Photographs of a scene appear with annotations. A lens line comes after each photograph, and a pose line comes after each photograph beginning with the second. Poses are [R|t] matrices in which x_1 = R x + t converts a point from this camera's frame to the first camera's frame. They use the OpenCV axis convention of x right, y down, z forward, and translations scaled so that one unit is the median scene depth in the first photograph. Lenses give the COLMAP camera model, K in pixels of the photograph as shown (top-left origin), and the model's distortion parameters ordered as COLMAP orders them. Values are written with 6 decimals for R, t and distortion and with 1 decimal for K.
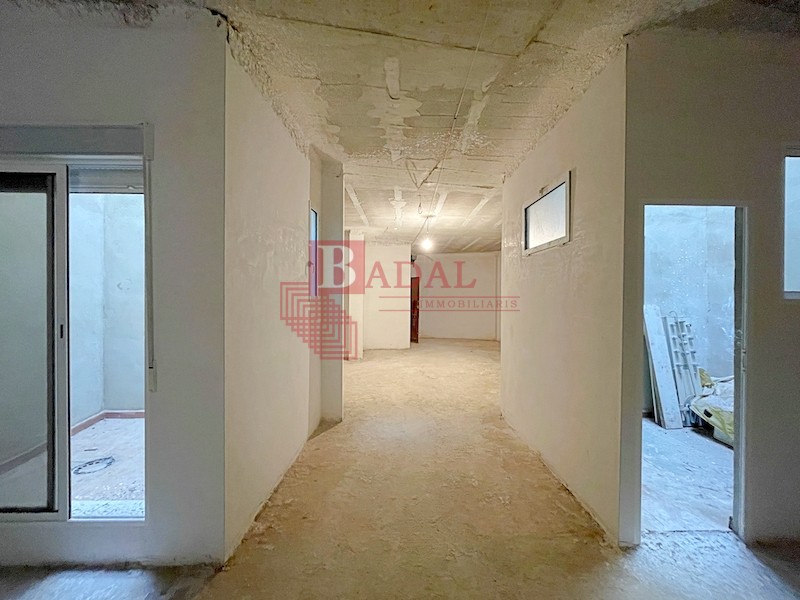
lens RADIAL K [[321.5, 0, 402.7], [0, 321.5, 298.7], [0, 0, 1]] dist [-0.003352, -0.000758]
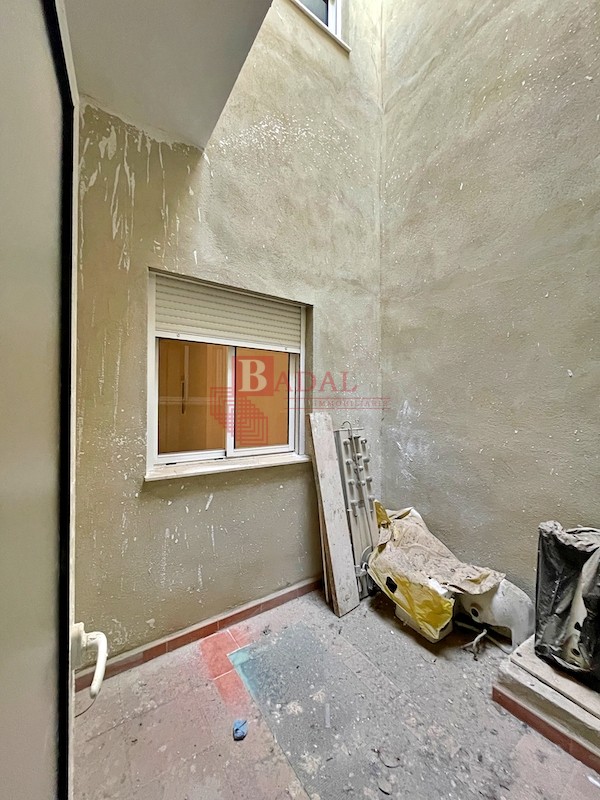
lens RADIAL K [[321.5, 0, 299.3], [0, 321.5, 400.7], [0, 0, 1]] dist [-0.003352, -0.000758]
pose [[0.833831, 0.000430, 0.552020, 0.397424], [-0.002217, 0.999994, 0.002569, -0.007415], [-0.552015, -0.003366, 0.833827, 0.504726]]
